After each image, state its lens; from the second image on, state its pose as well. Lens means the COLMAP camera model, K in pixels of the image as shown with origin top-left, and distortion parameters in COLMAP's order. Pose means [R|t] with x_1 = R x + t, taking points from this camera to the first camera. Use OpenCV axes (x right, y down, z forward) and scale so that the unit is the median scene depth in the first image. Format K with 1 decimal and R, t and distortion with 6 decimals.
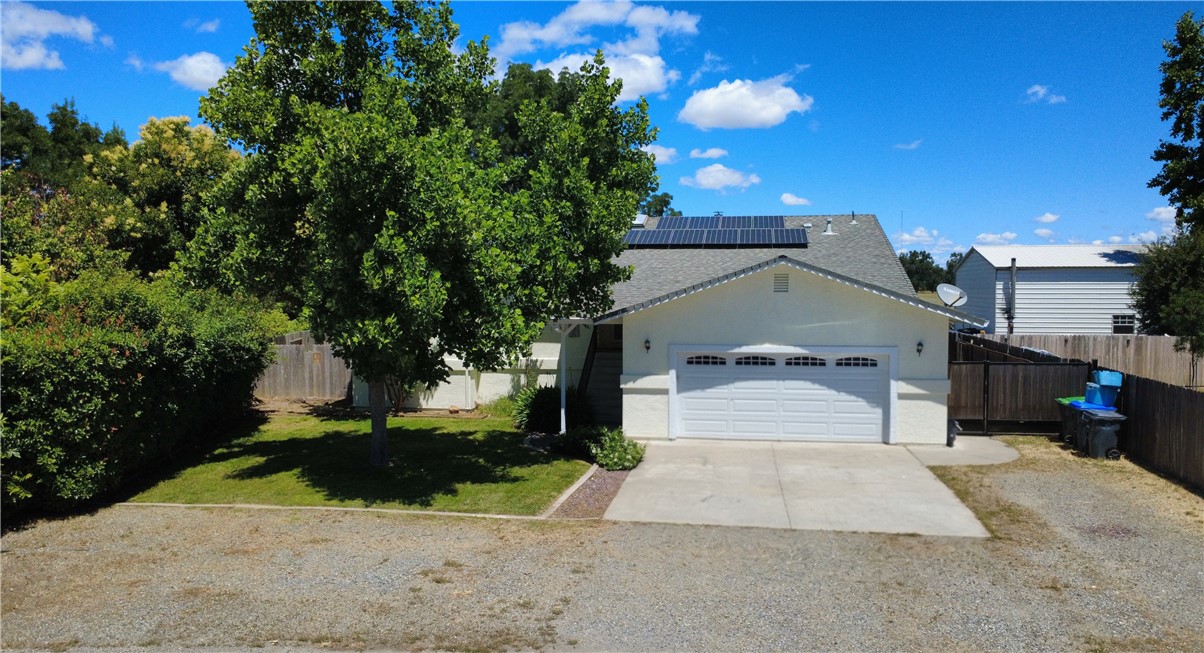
lens RADIAL K [[883.5, 0, 605.4], [0, 883.5, 322.5], [0, 0, 1]] dist [0.005119, -0.005147]
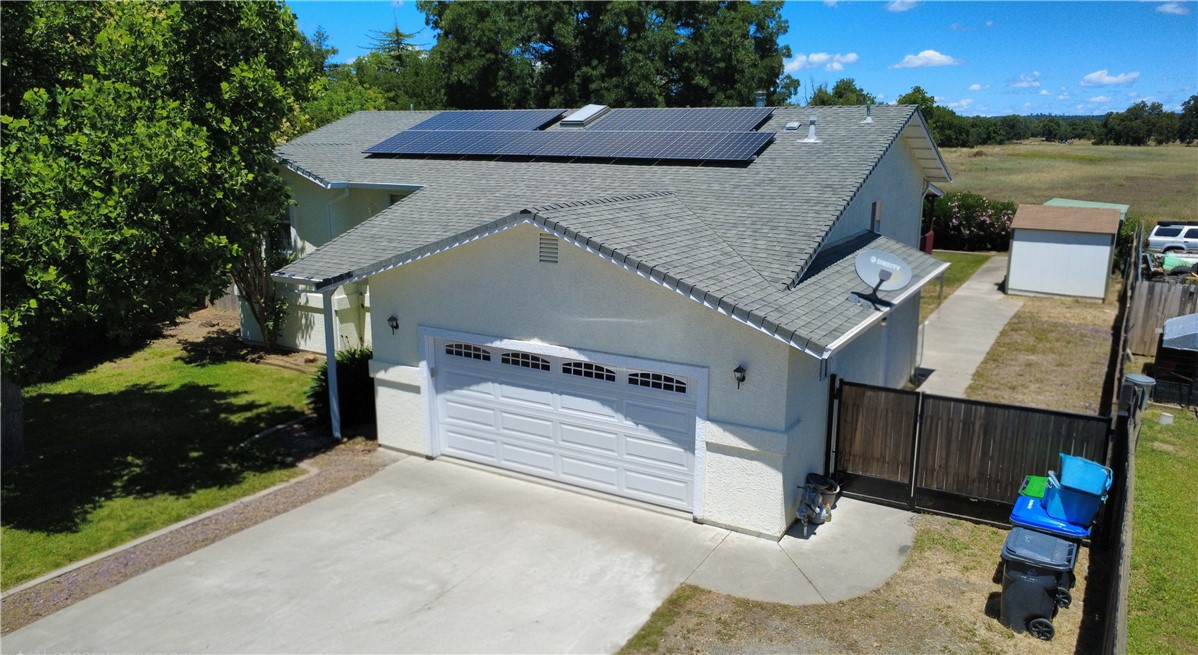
lens RADIAL K [[879.1, 0, 597.4], [0, 879.1, 330.8], [0, 0, 1]] dist [0.005119, -0.005147]
pose [[0.928428, 0.085315, -0.361583, 0.460576], [-0.018602, 0.982730, 0.184109, -0.102818], [0.371045, -0.164206, 0.913981, 0.417666]]
